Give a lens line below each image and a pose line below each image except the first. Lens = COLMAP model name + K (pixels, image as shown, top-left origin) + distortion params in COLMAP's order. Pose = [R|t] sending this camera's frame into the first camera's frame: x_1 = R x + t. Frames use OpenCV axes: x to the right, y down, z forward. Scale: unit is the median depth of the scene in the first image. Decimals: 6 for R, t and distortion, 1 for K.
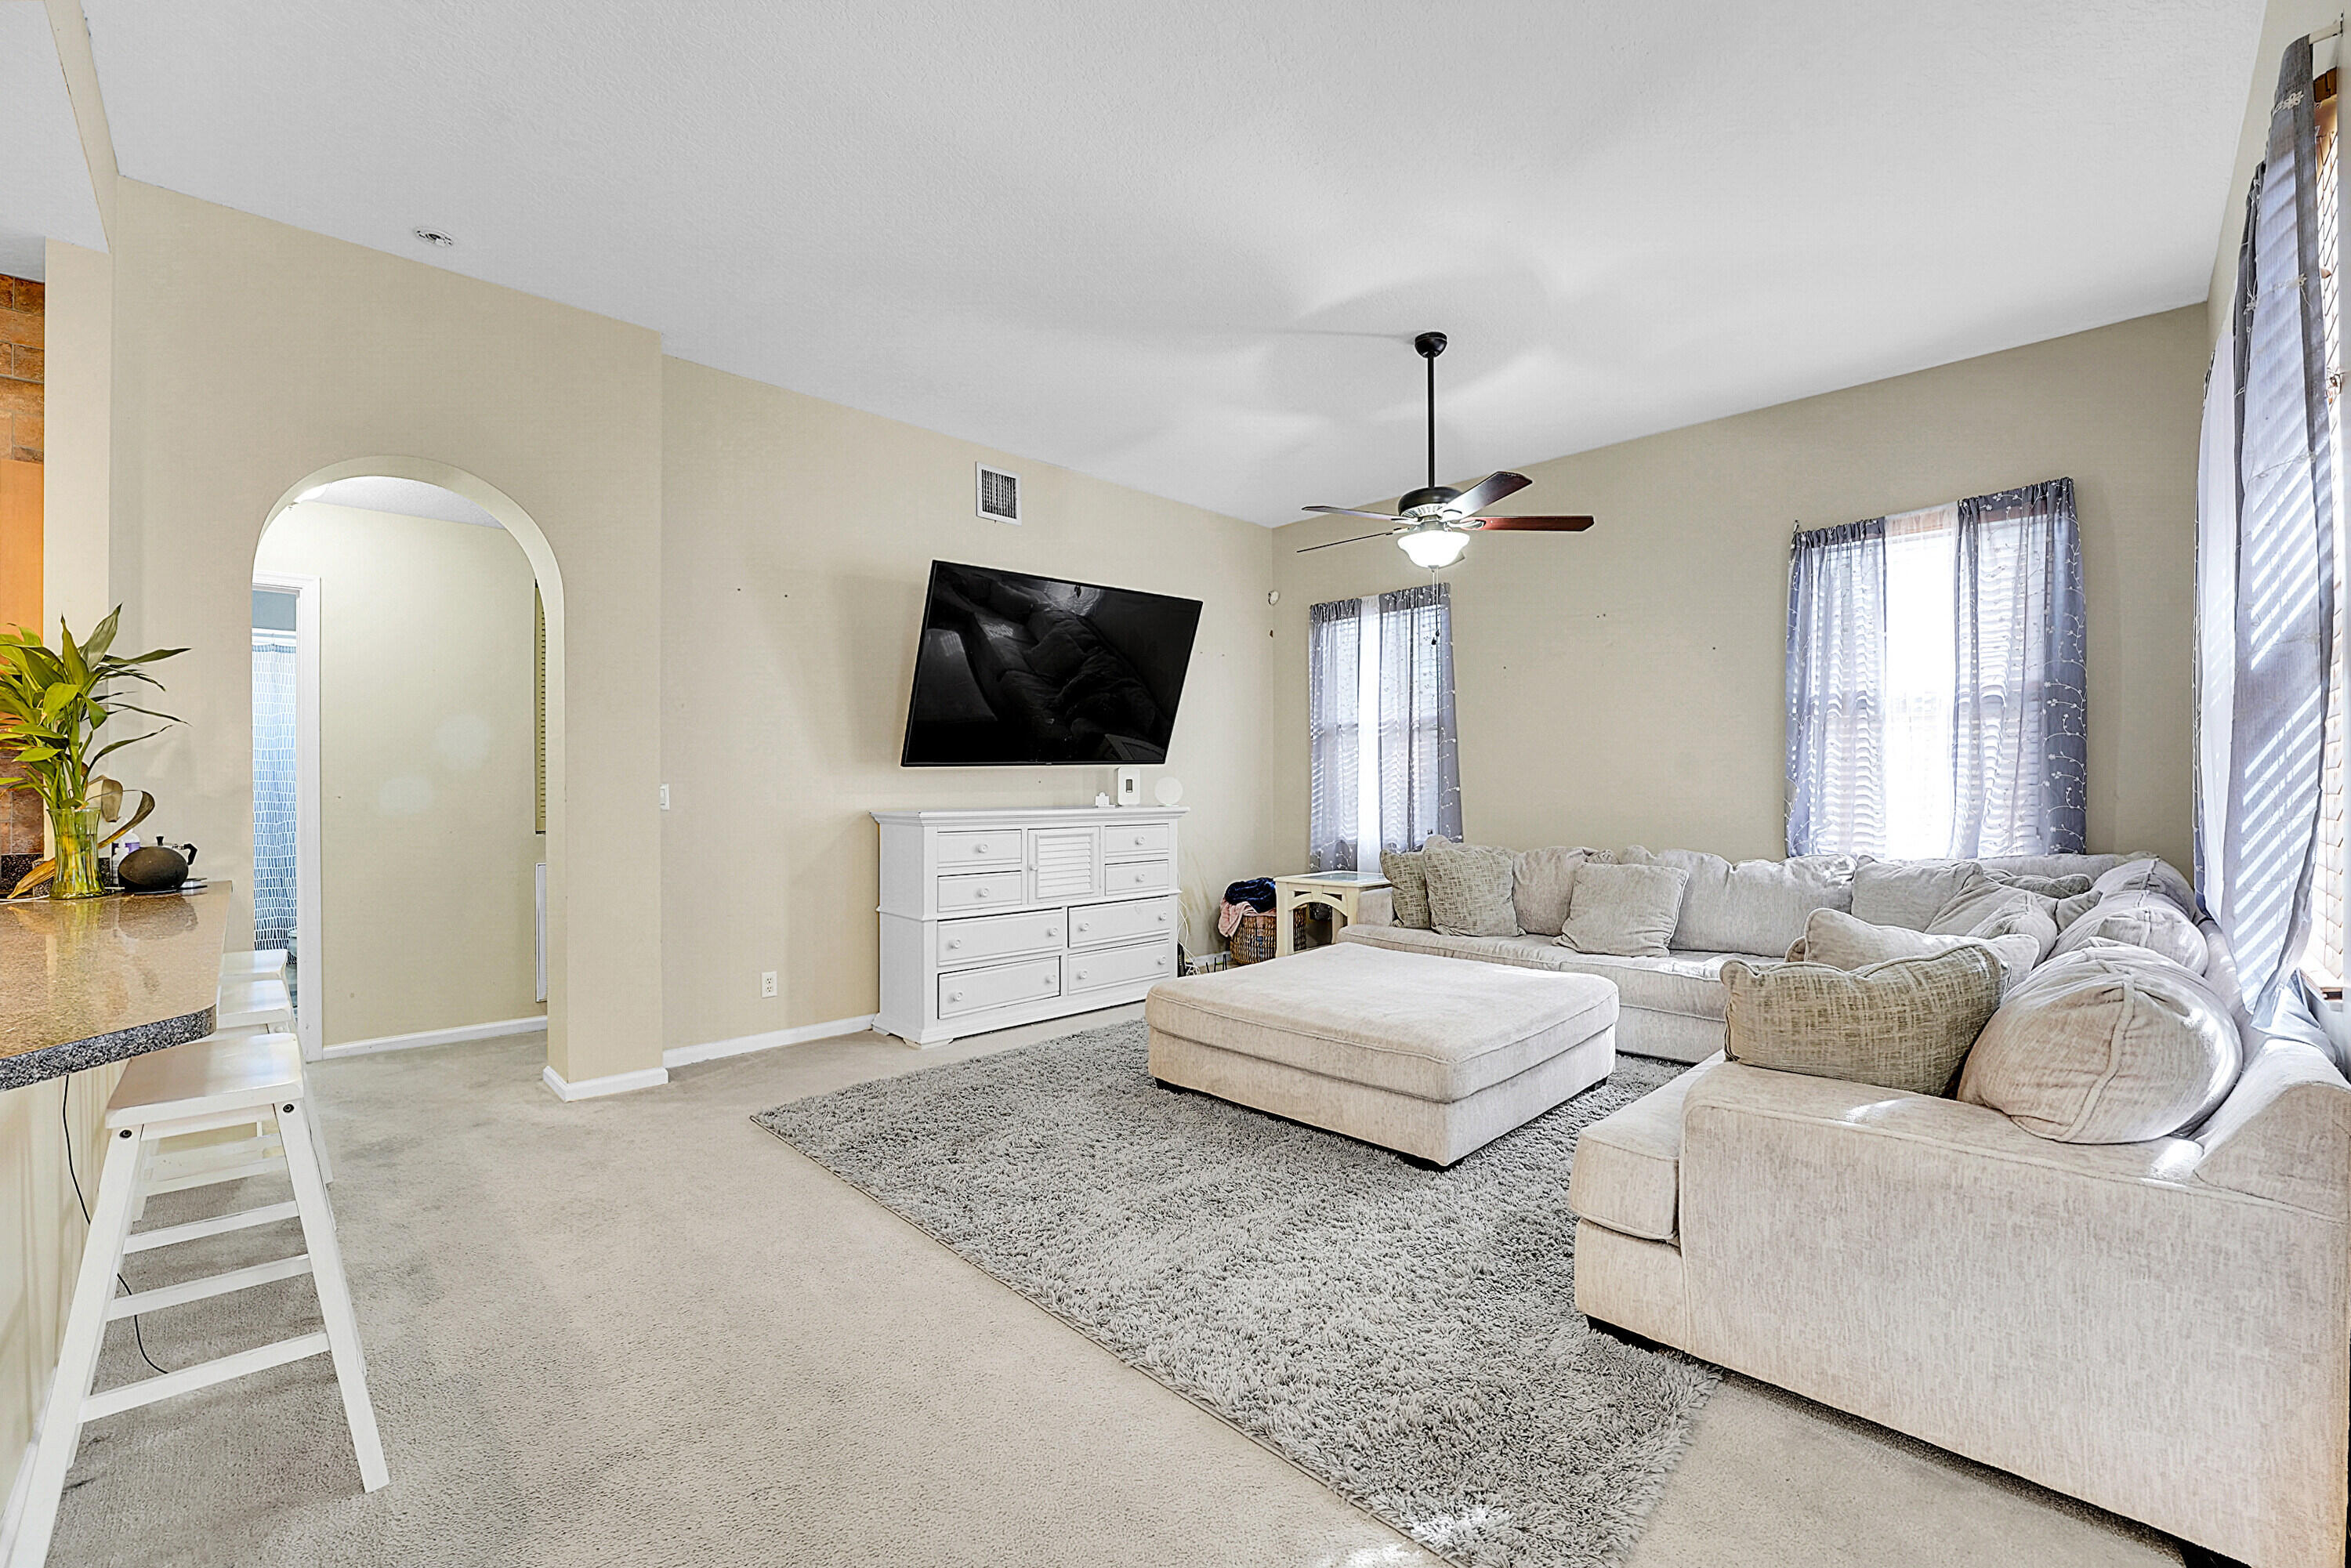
lens RADIAL K [[952.2, 0, 1180.7], [0, 952.2, 790.2], [0, 0, 1]] dist [-0.028932, 0.002814]
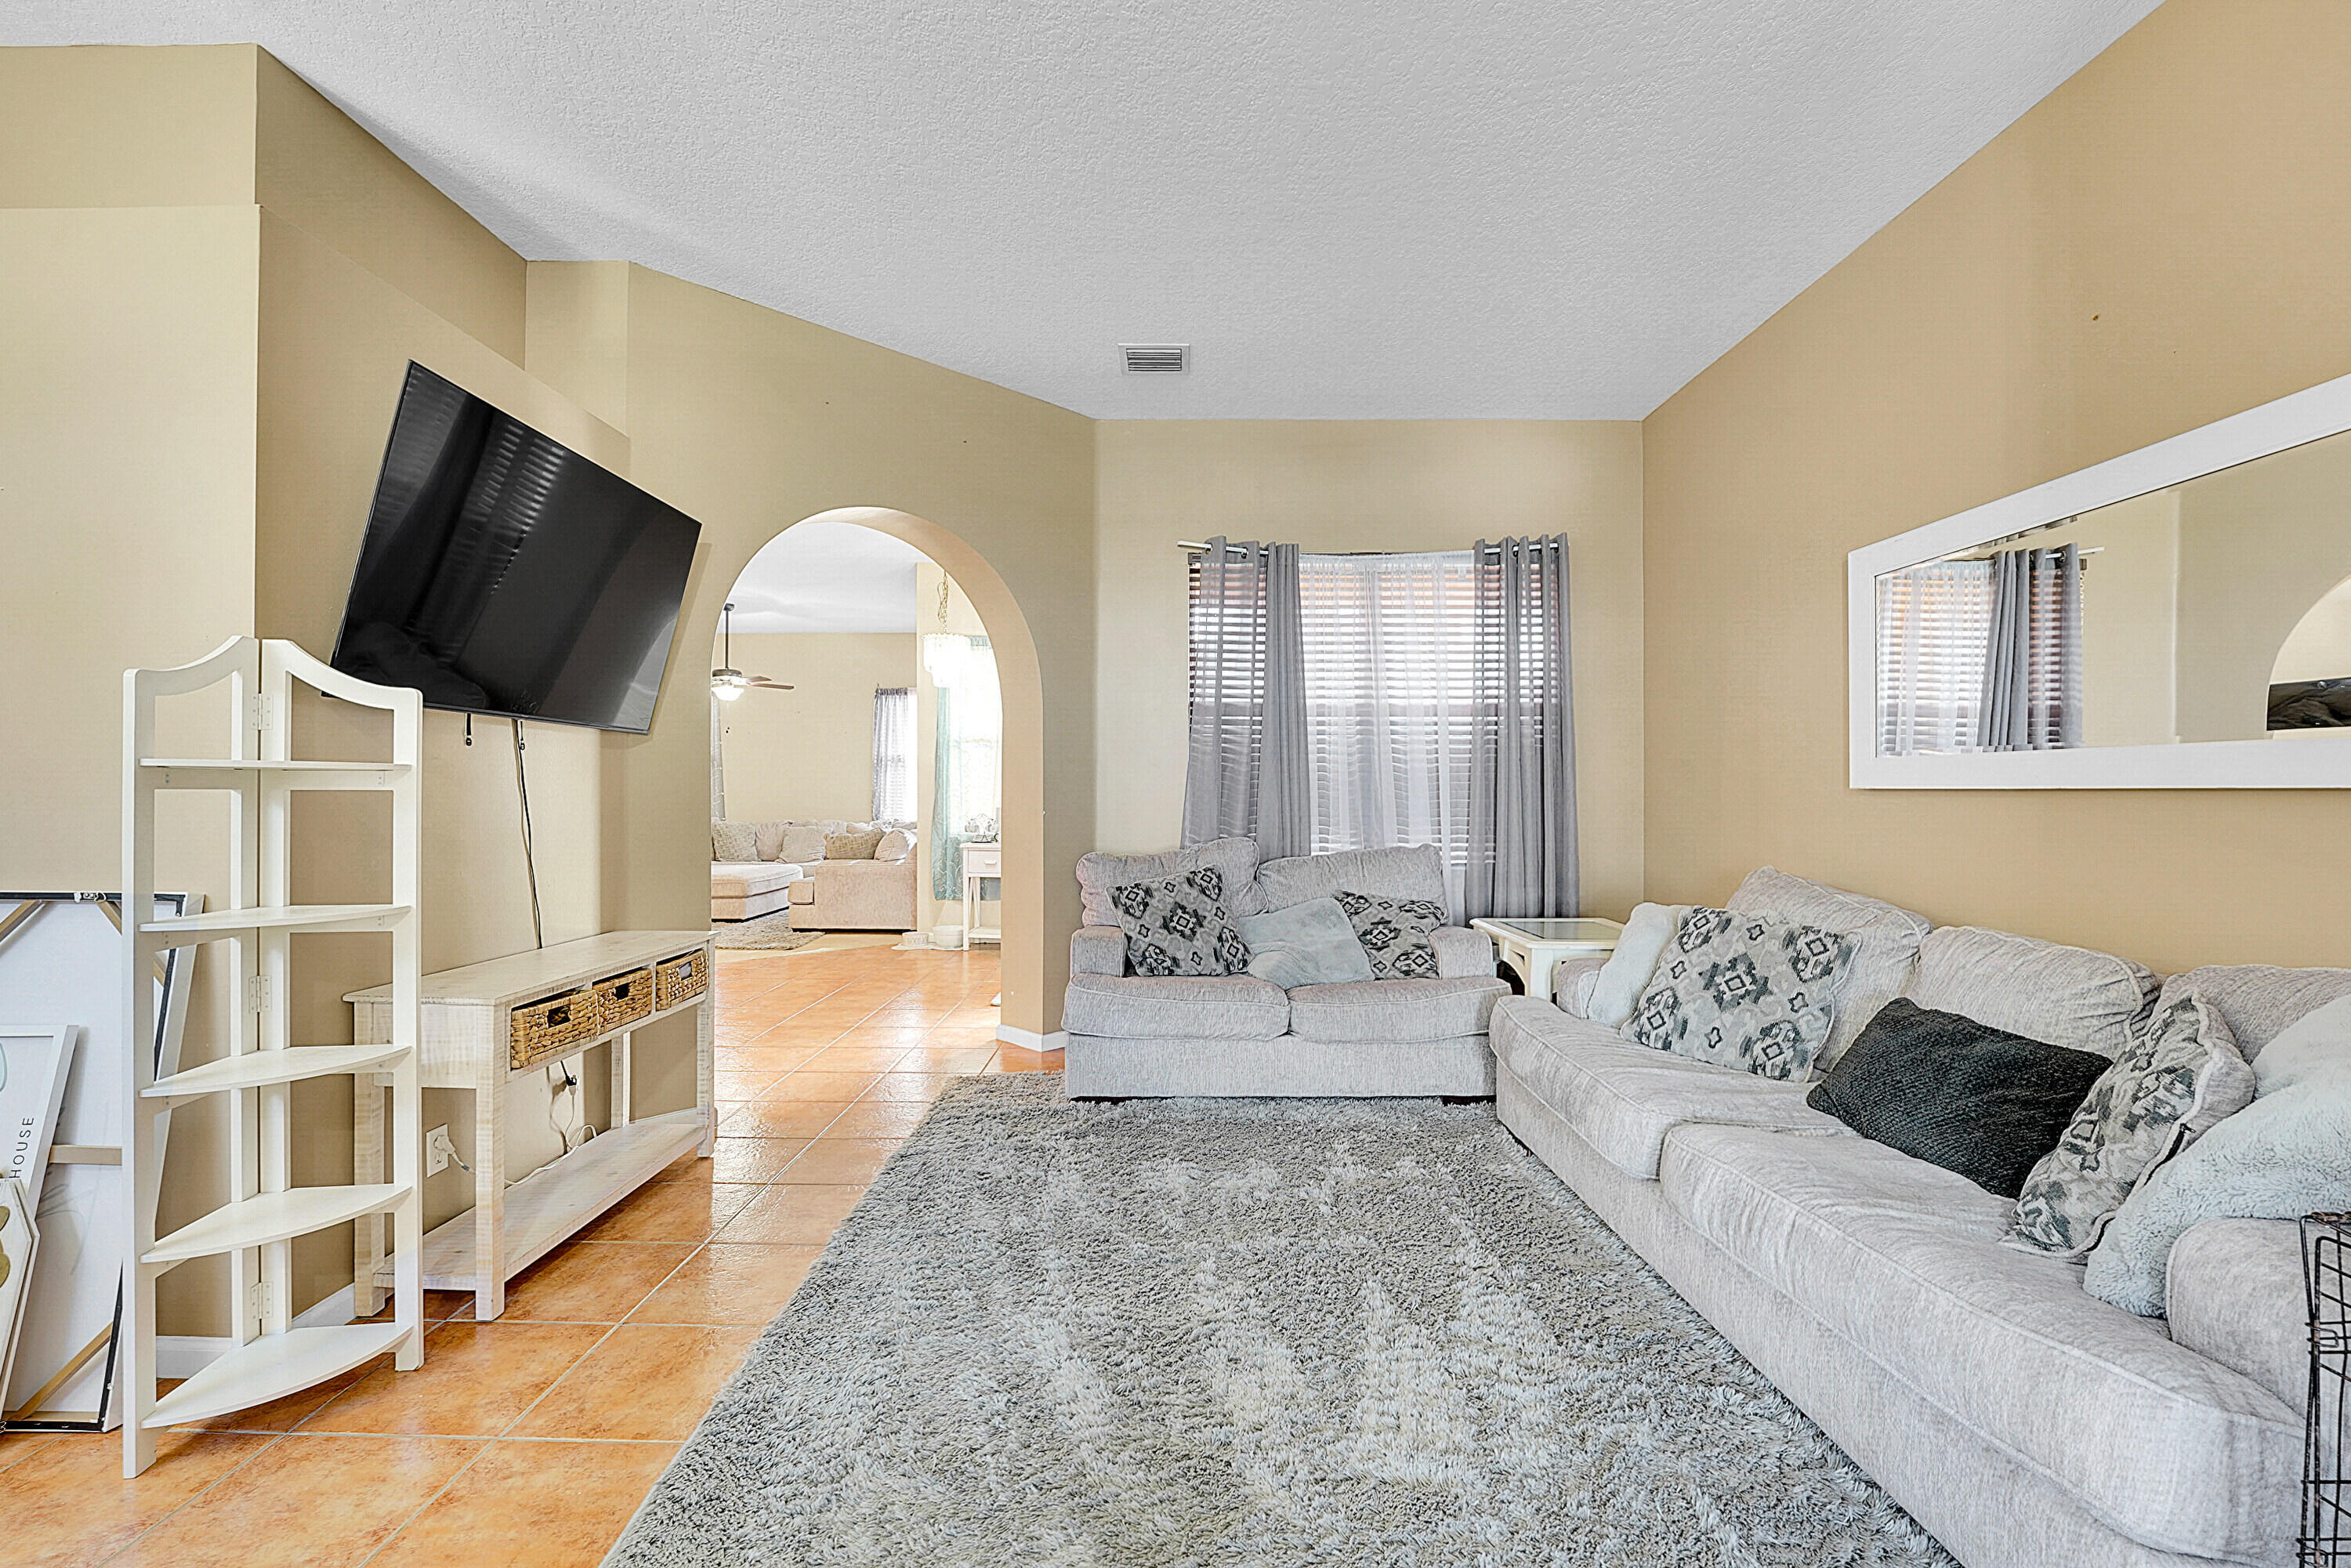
lens RADIAL K [[952.2, 0, 1192.1], [0, 952.2, 778.6], [0, 0, 1]] dist [-0.028932, 0.002814]
pose [[0.692161, 0.010537, 0.721666, -0.561580], [0.002896, 0.999845, -0.017377, 0.005564], [-0.721738, 0.014117, 0.692023, -1.310939]]
